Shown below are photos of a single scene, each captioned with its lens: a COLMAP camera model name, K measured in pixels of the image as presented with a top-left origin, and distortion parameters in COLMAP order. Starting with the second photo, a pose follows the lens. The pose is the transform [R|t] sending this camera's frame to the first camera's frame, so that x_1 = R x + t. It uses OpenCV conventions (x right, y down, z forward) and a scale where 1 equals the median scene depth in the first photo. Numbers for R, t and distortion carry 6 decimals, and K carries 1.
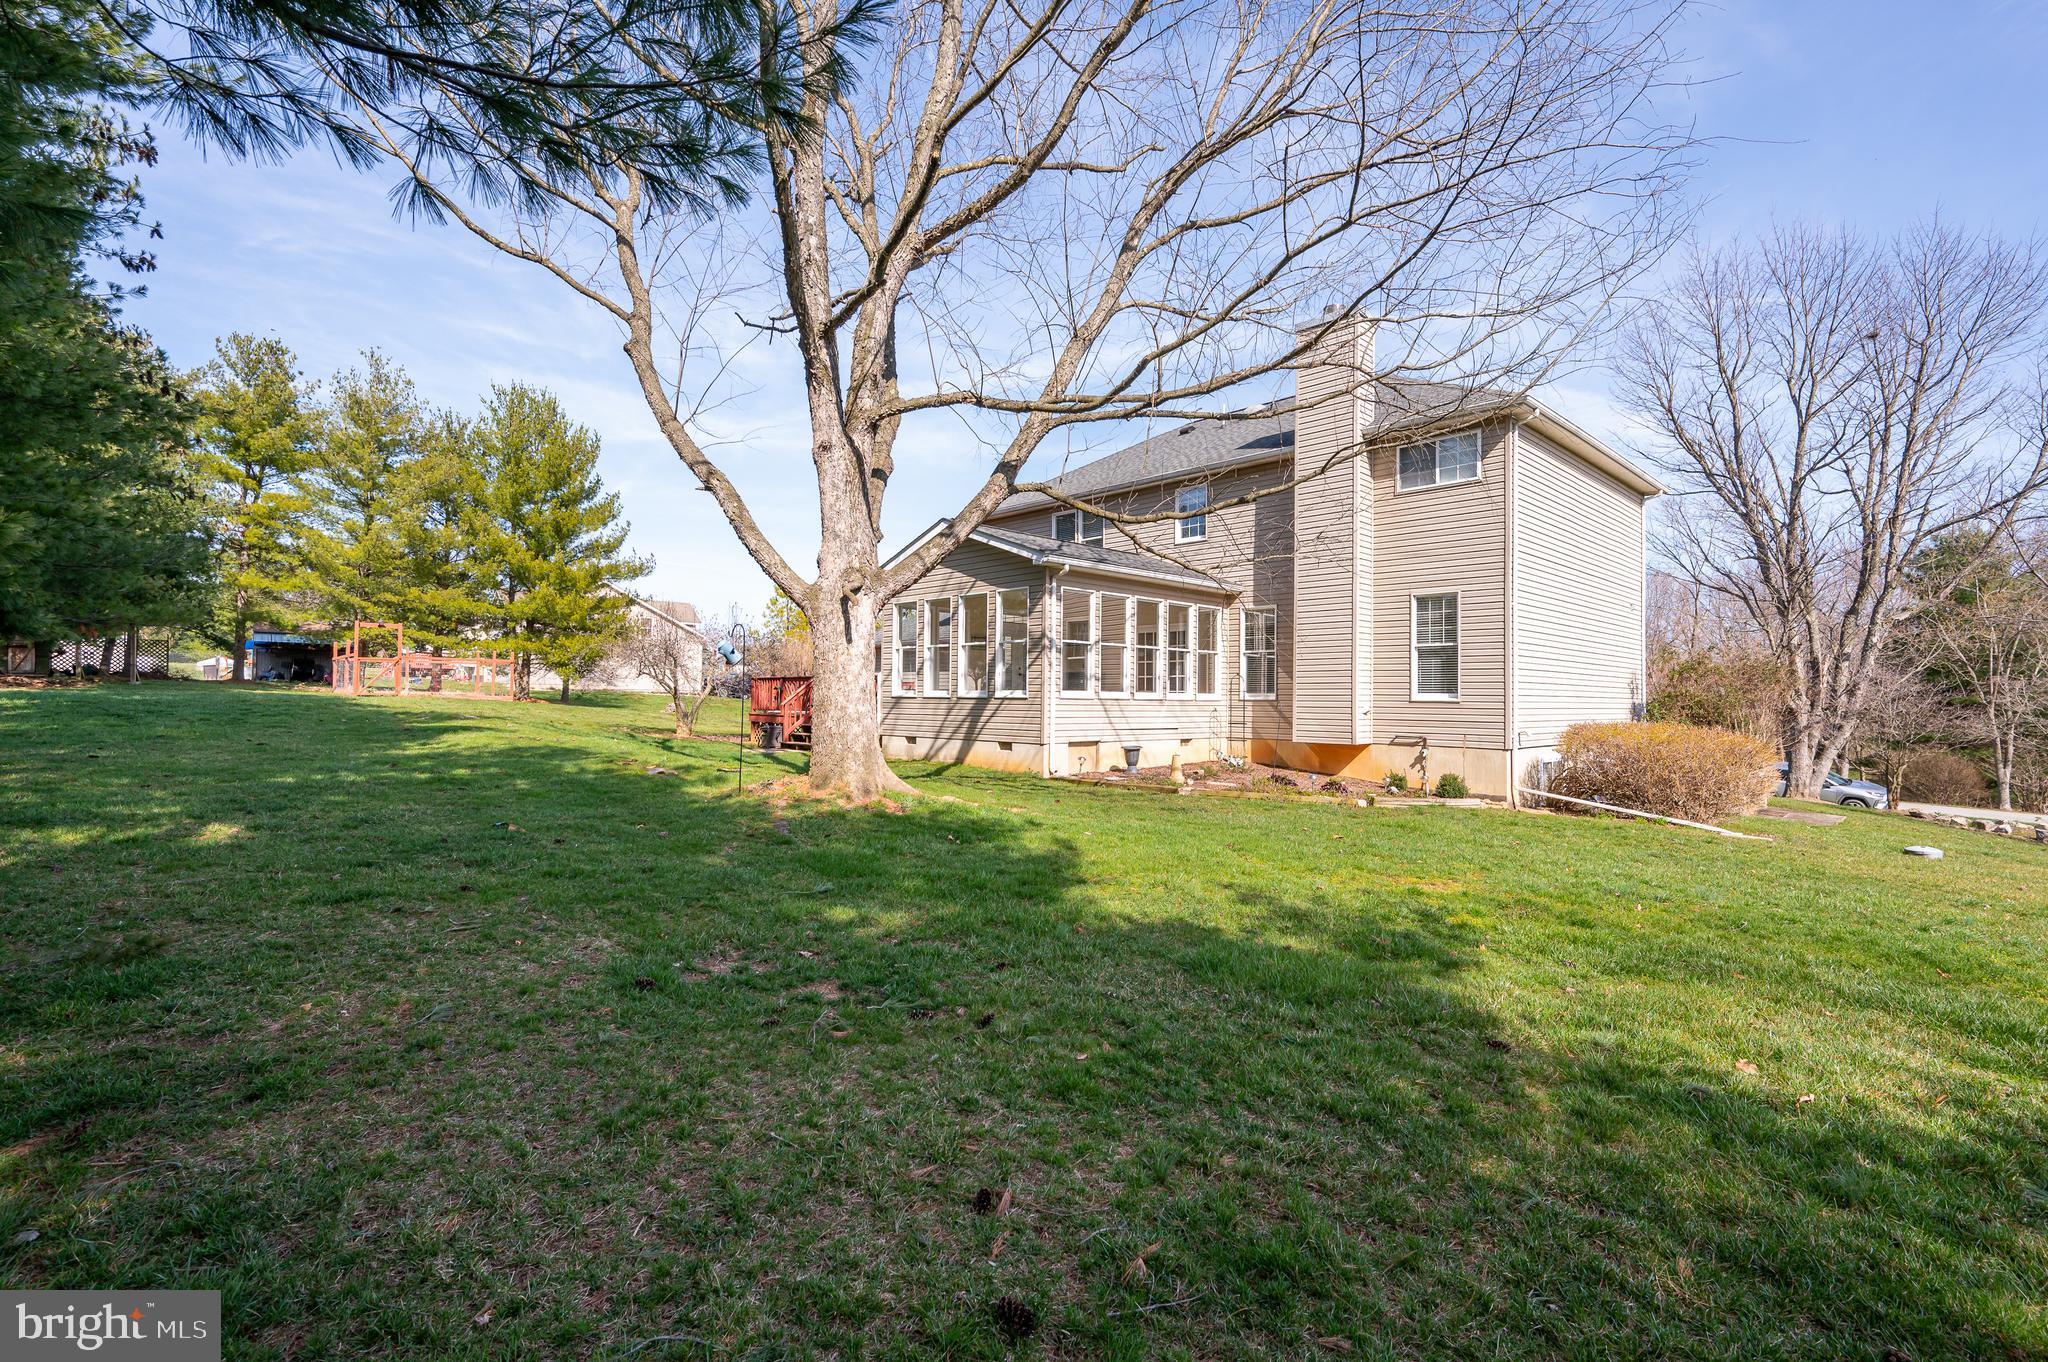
lens RADIAL K [[941.7, 0, 1016.2], [0, 941.7, 667.5], [0, 0, 1]] dist [0.000751, -0.000137]
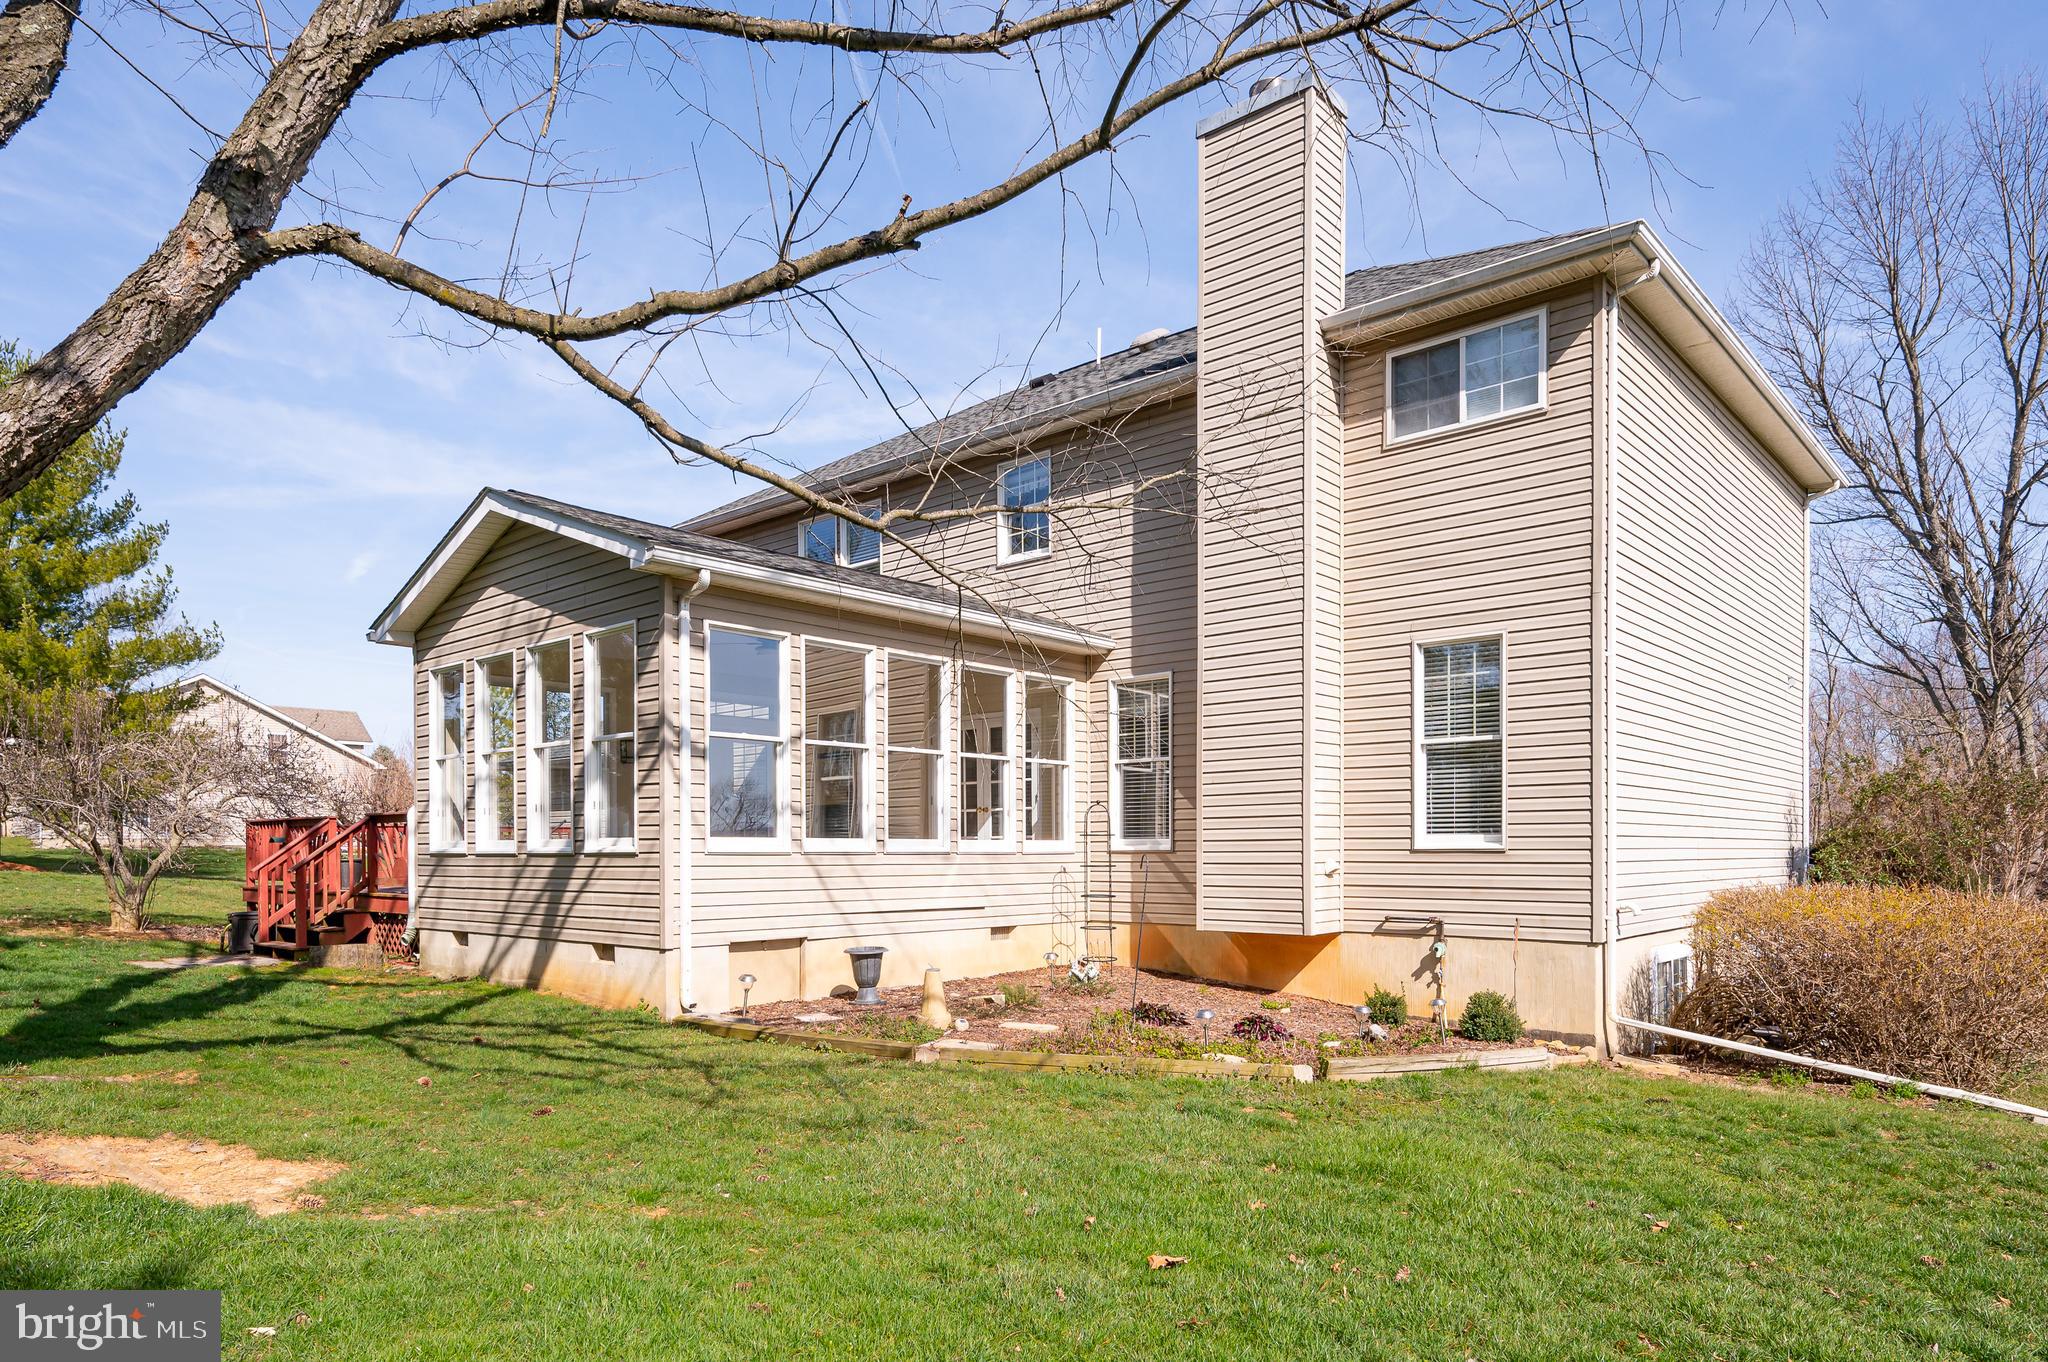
lens RADIAL K [[1276.4, 0, 1024.9], [0, 1276.4, 837.0], [0, 0, 1]] dist [0.001086, 0.001042]
pose [[0.996278, -0.011293, 0.085460, 0.138891], [0.009513, 0.999730, 0.021211, 0.011183], [-0.085676, -0.020319, 0.996116, 0.303737]]
